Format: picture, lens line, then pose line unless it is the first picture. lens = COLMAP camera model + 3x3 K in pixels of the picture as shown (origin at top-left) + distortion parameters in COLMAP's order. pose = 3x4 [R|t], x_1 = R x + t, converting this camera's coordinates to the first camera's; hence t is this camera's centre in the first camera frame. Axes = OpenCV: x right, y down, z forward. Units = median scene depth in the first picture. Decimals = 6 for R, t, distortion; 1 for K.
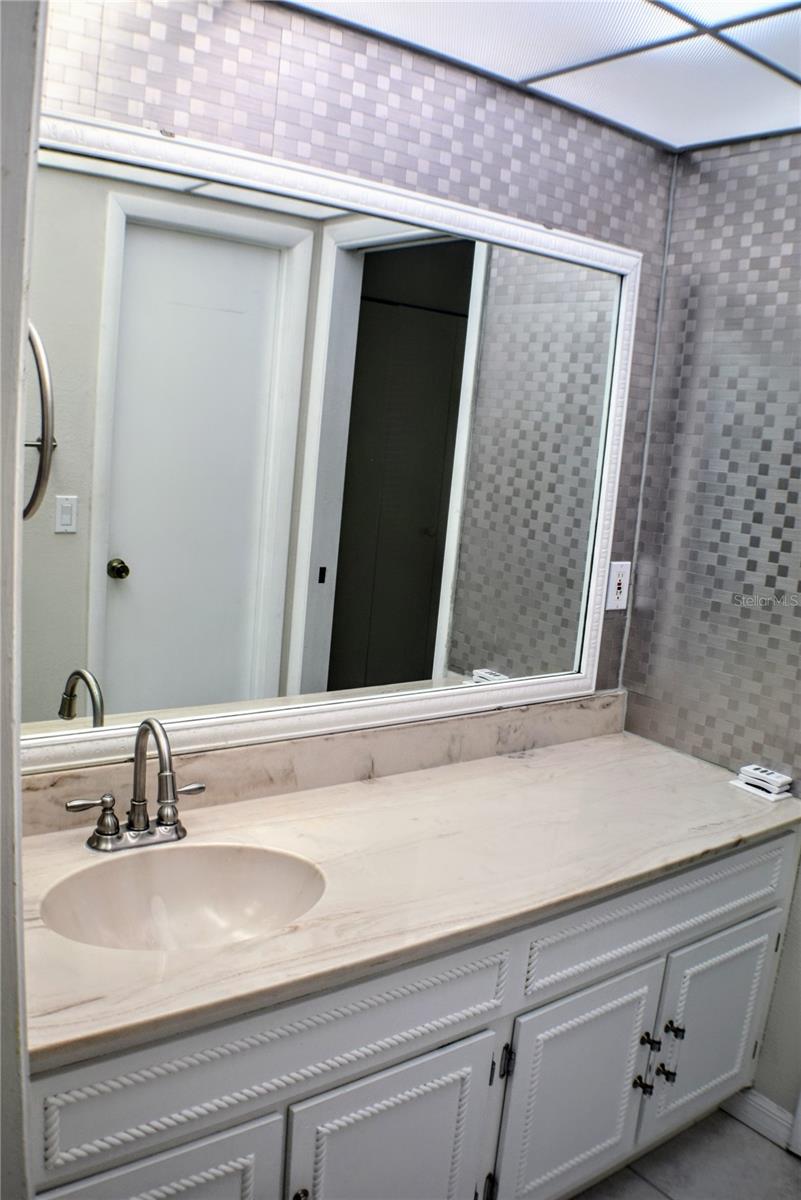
lens RADIAL K [[961.6, 0, 398.9], [0, 961.6, 607.5], [0, 0, 1]] dist [-0.162800, 0.039338]
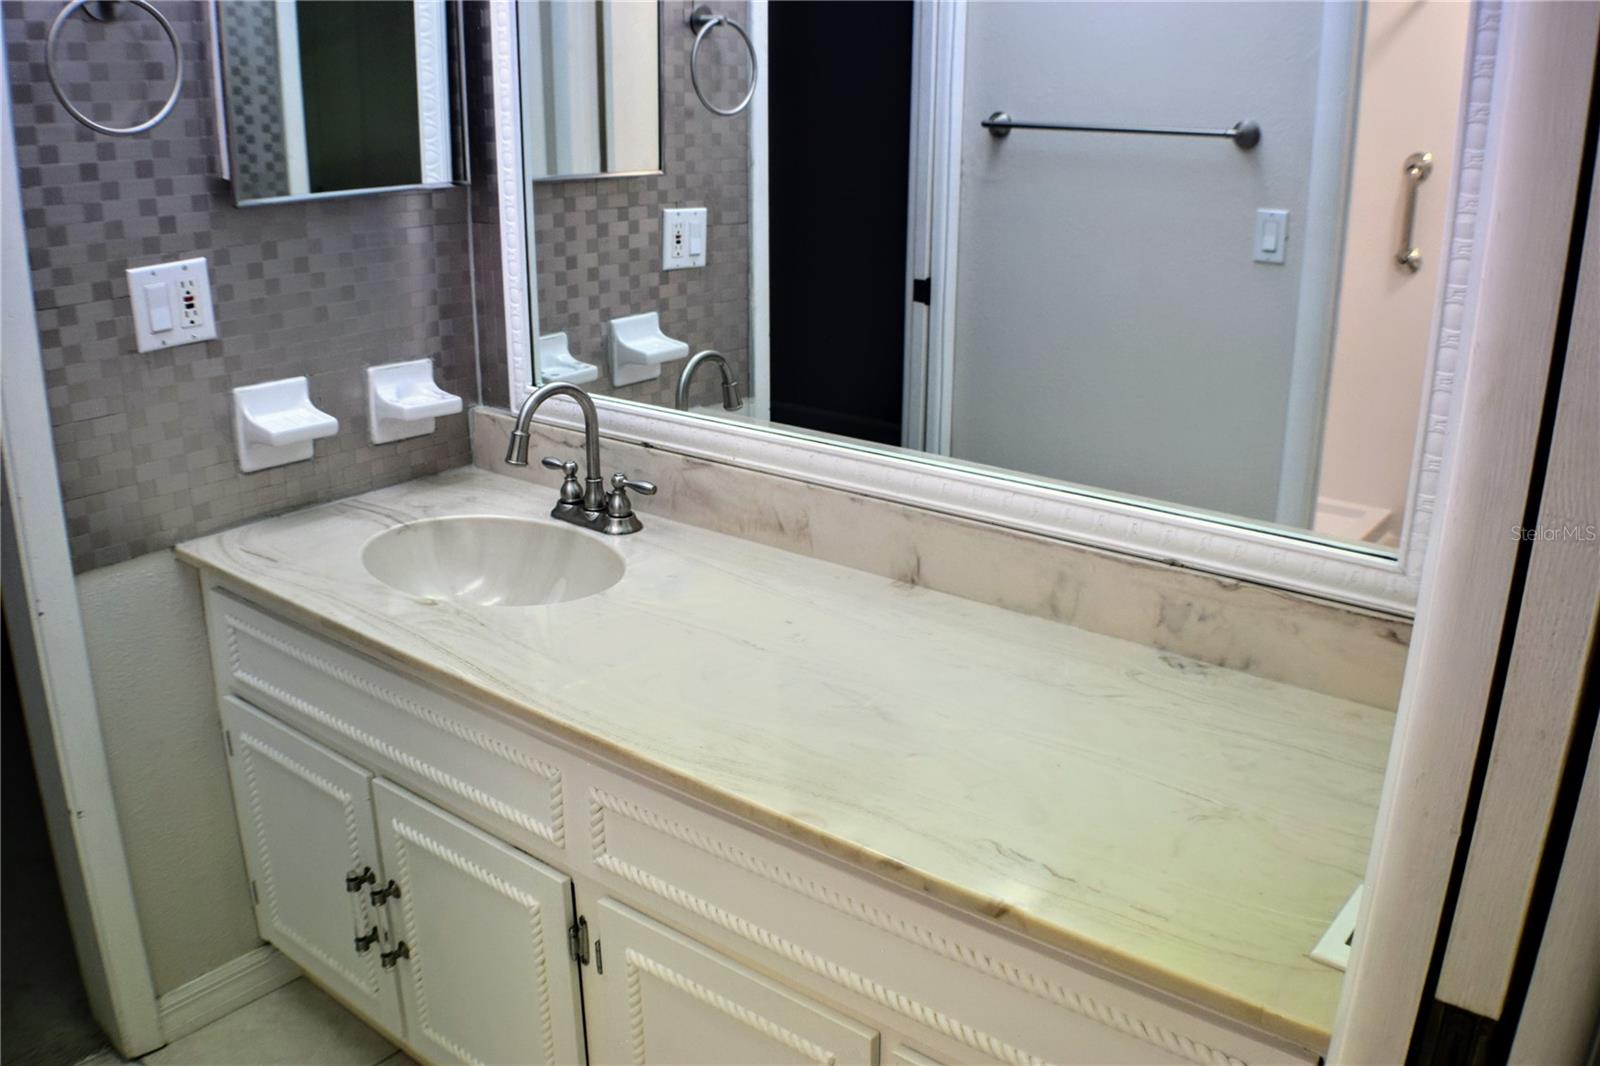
lens RADIAL K [[1282.2, 0, 798.3], [0, 1282.2, 526.2], [0, 0, 1]] dist [-0.162800, 0.039338]
pose [[0.284579, 0.230126, -0.930622, 0.757602], [-0.161227, 0.968422, 0.190170, -0.014134], [0.944998, 0.095923, 0.312695, 0.646993]]
